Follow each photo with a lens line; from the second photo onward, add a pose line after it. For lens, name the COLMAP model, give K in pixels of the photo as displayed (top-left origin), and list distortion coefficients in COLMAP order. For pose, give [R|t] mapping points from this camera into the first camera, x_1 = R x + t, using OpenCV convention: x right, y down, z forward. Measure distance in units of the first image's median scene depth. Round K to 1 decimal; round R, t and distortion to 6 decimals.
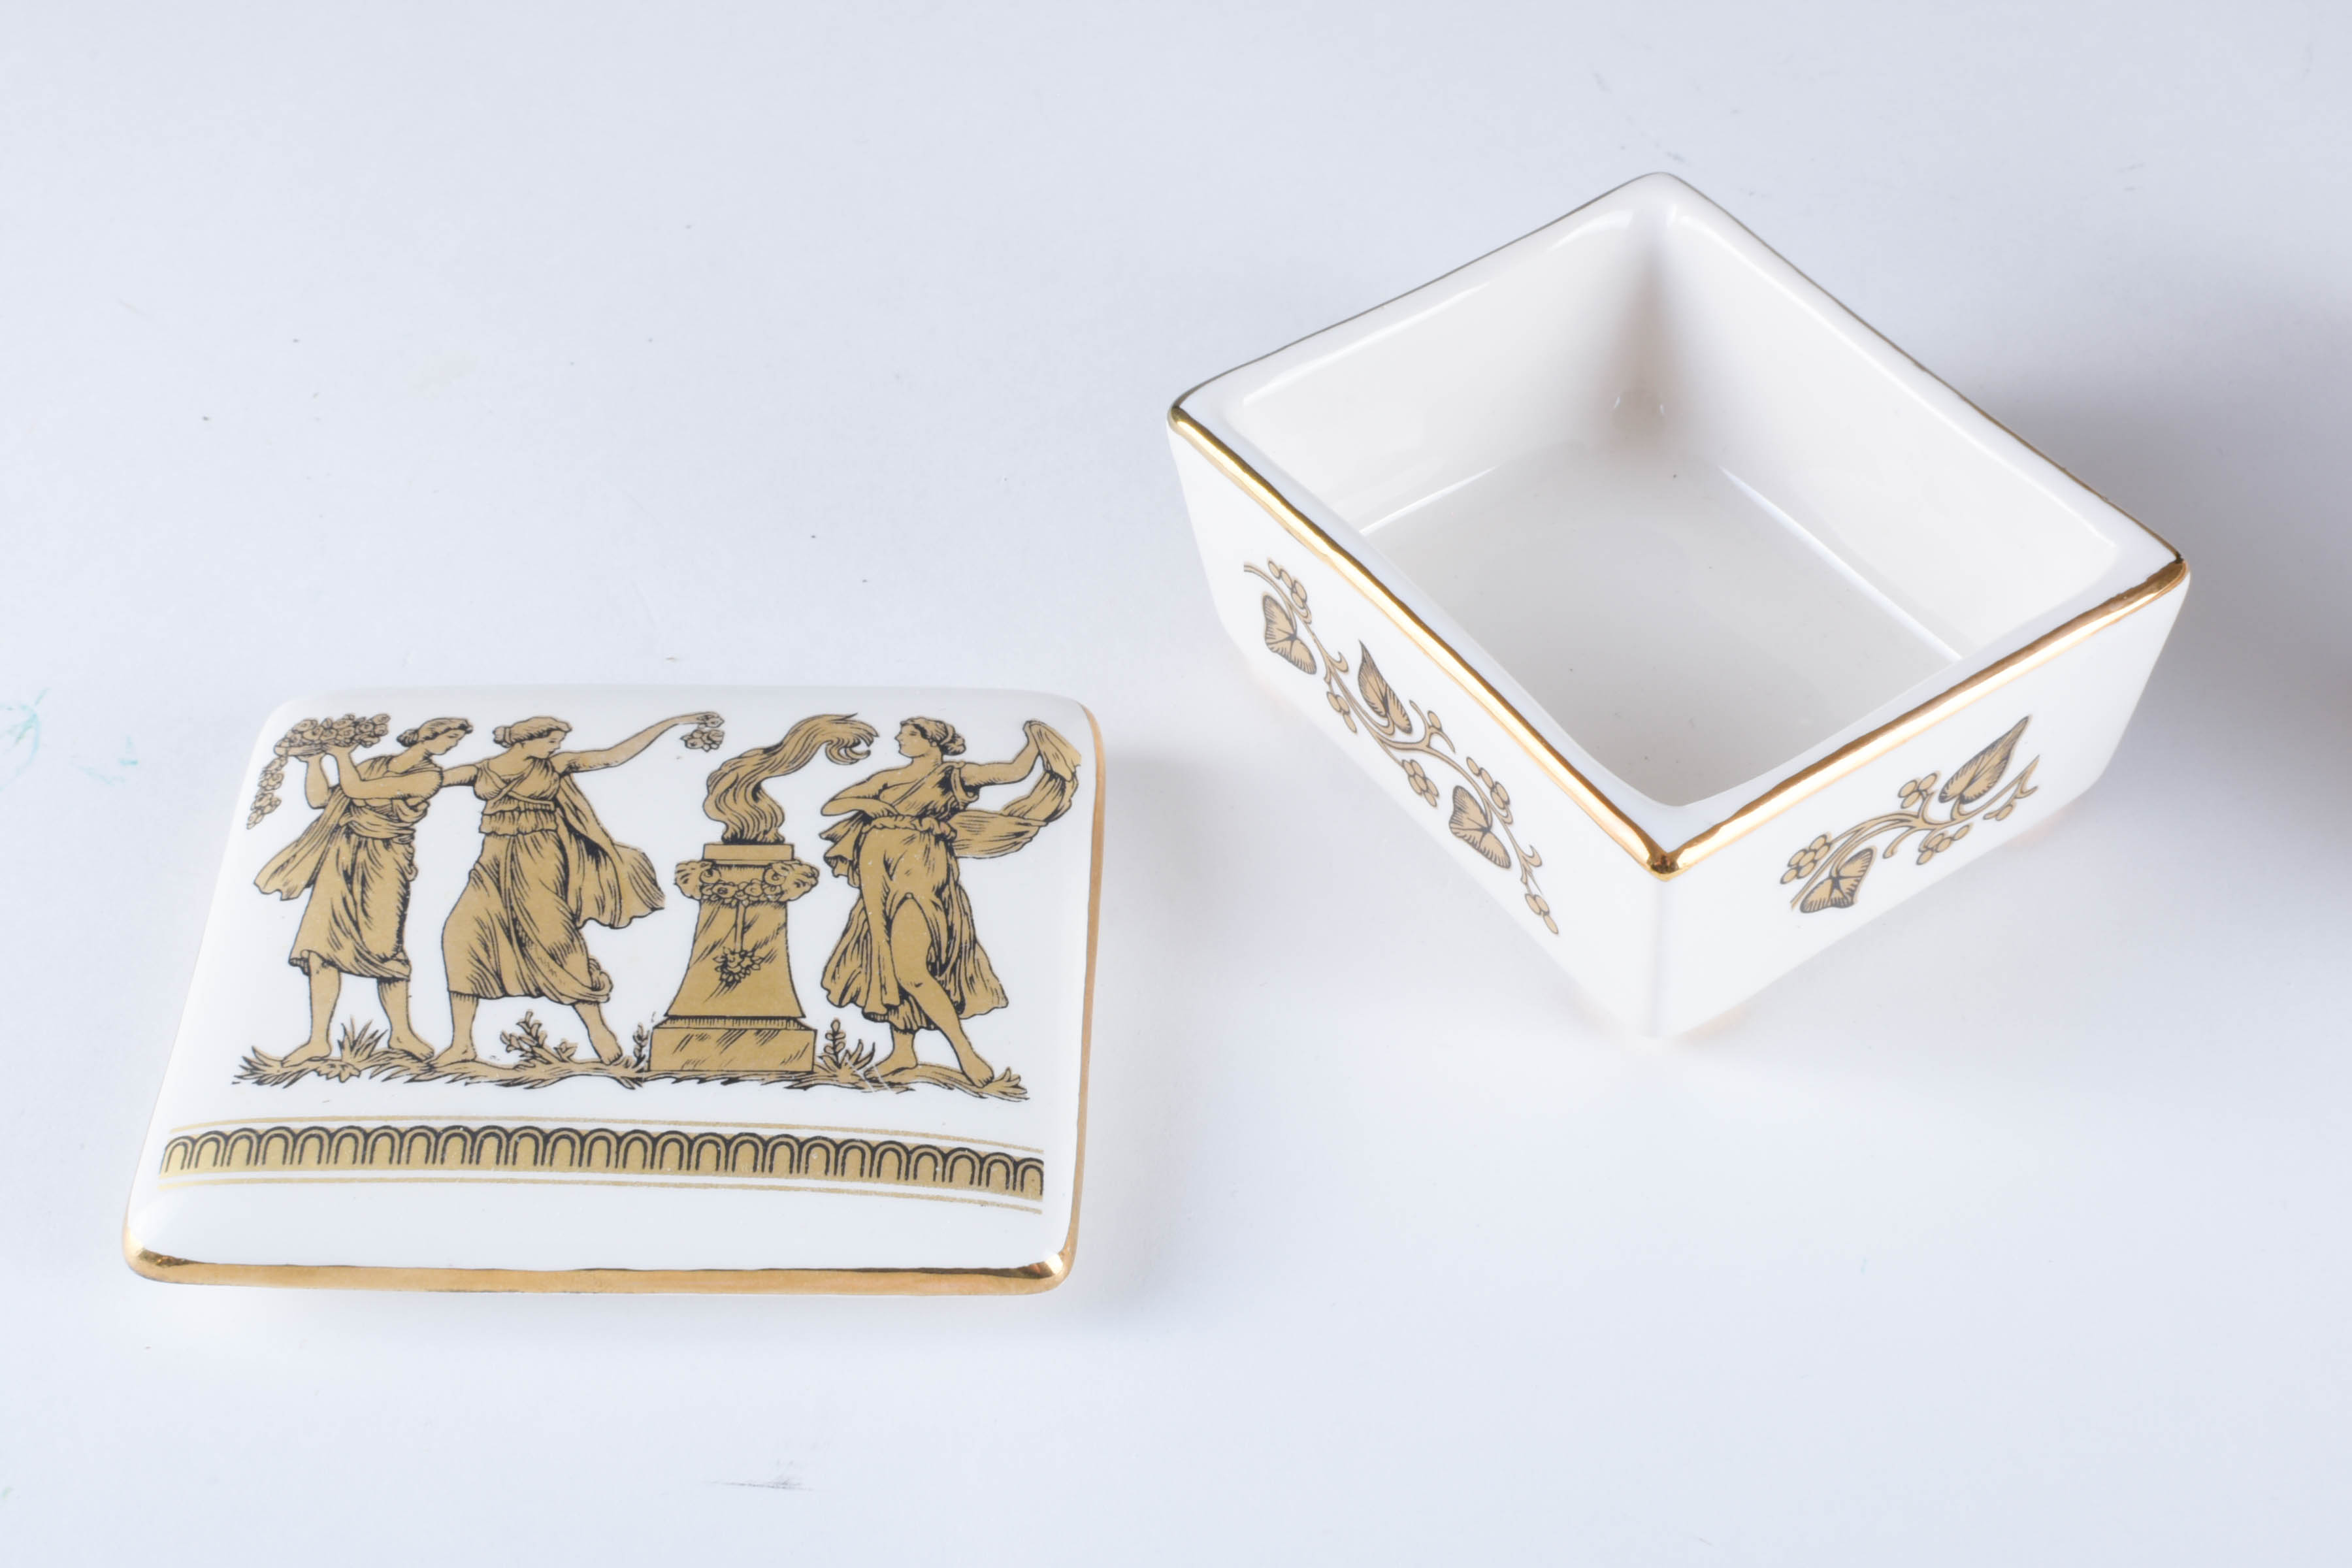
lens RADIAL K [[3622.5, 0, 1176.0], [0, 3622.5, 784.0], [0, 0, 1]] dist [-0.007492, 0.095585]
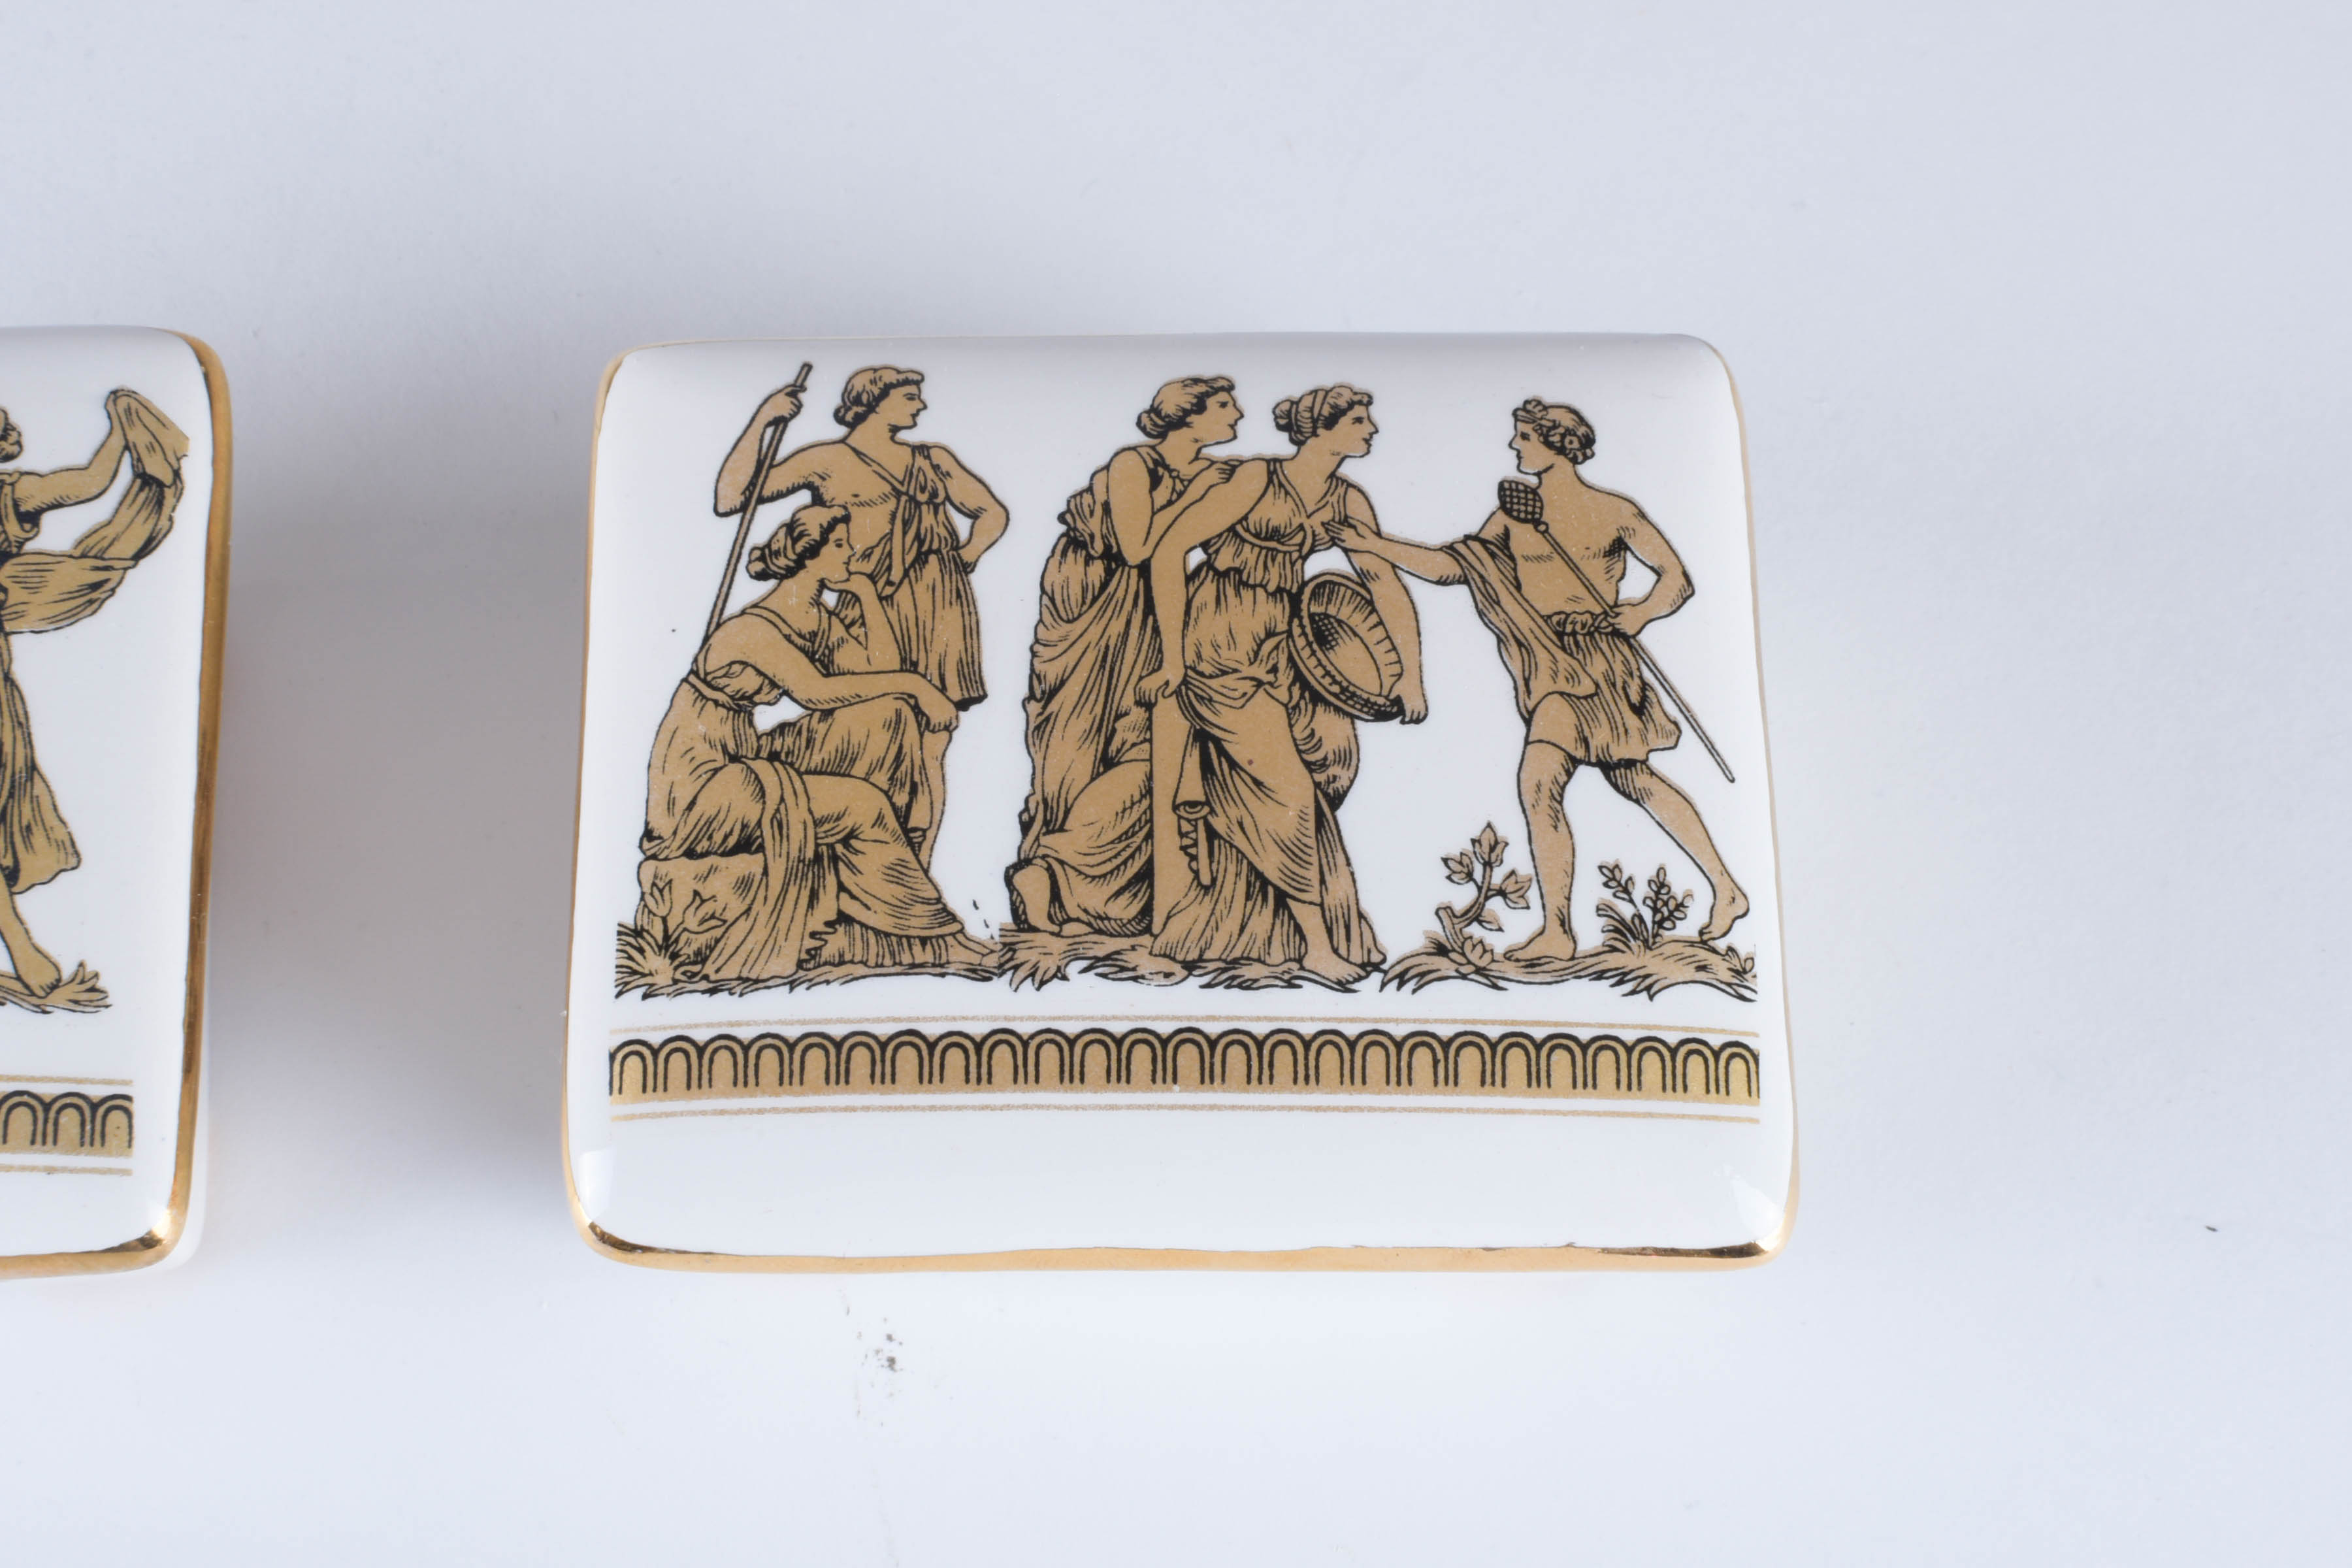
lens RADIAL K [[3622.5, 0, 1176.0], [0, 3622.5, 784.0], [0, 0, 1]] dist [-0.007492, 0.095585]
pose [[0.997399, -0.052941, 0.048905, 0.142995], [0.030560, 0.925191, 0.378270, -0.229239], [-0.065273, -0.375792, 0.924402, 0.294879]]
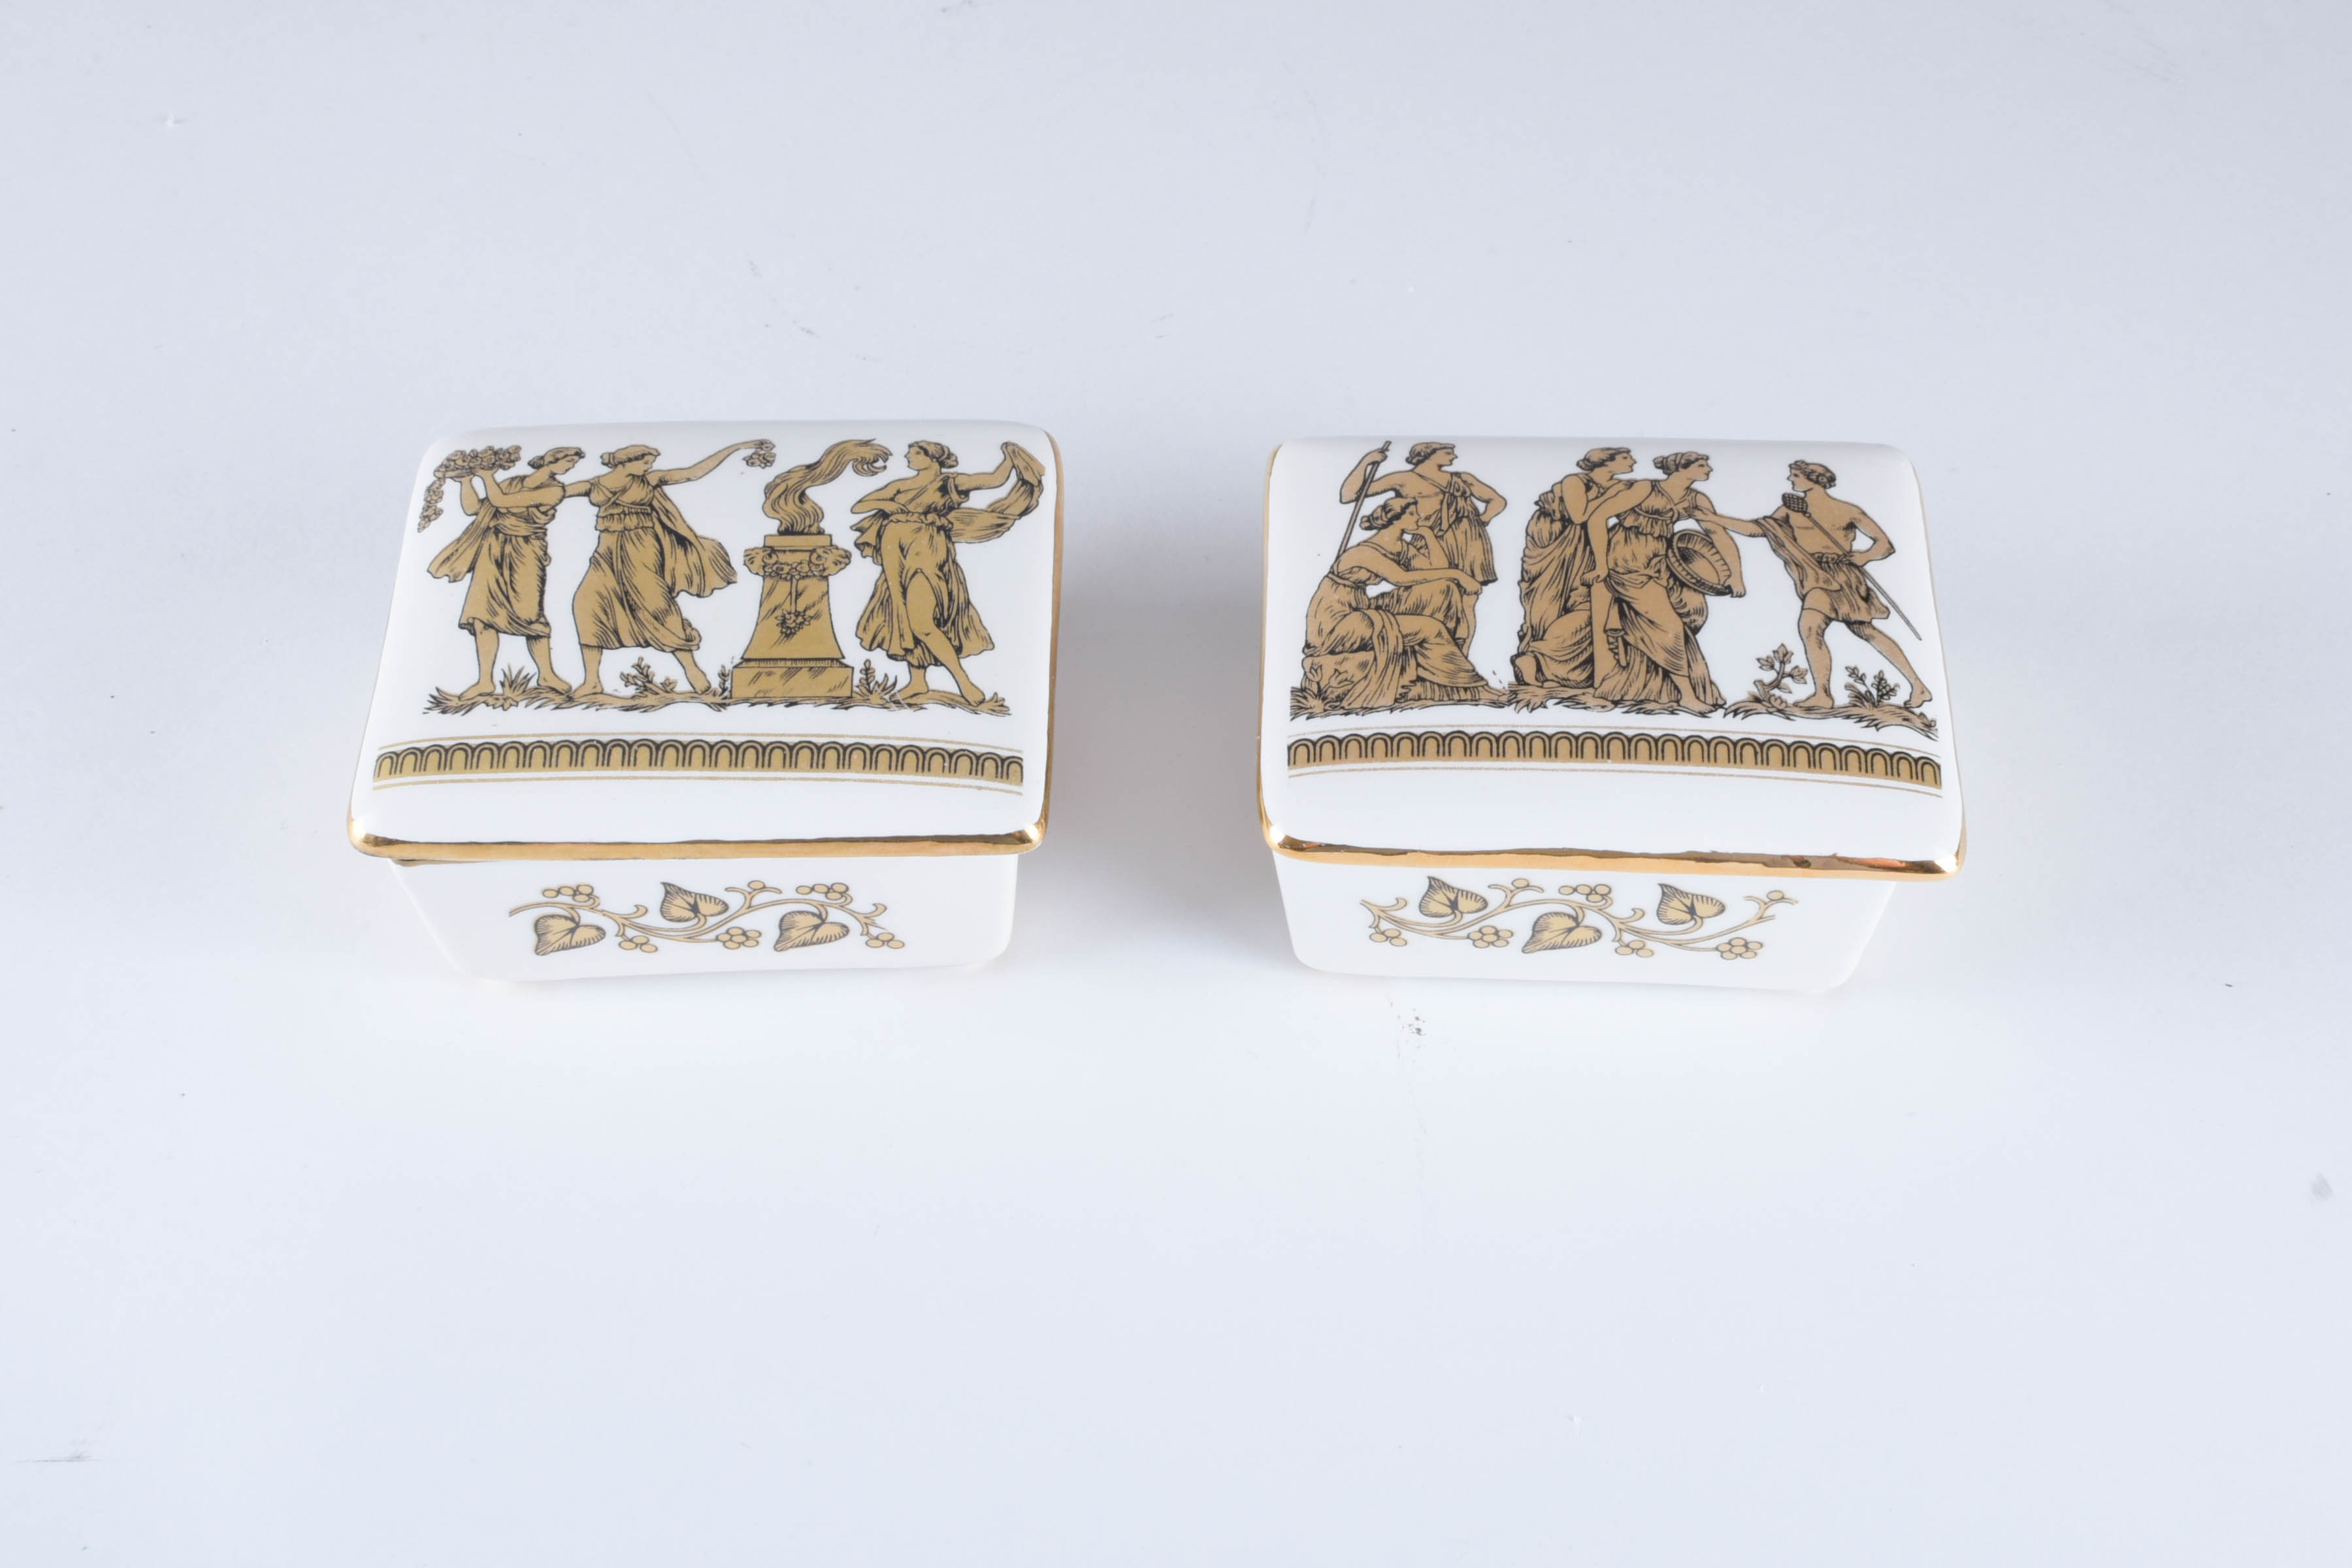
lens RADIAL K [[3622.5, 0, 1176.0], [0, 3622.5, 784.0], [0, 0, 1]] dist [-0.007492, 0.095585]
pose [[0.999825, -0.016880, 0.008015, 0.009569], [0.016464, 0.998642, 0.049427, 0.045608], [-0.008839, -0.049286, 0.998746, -0.348959]]
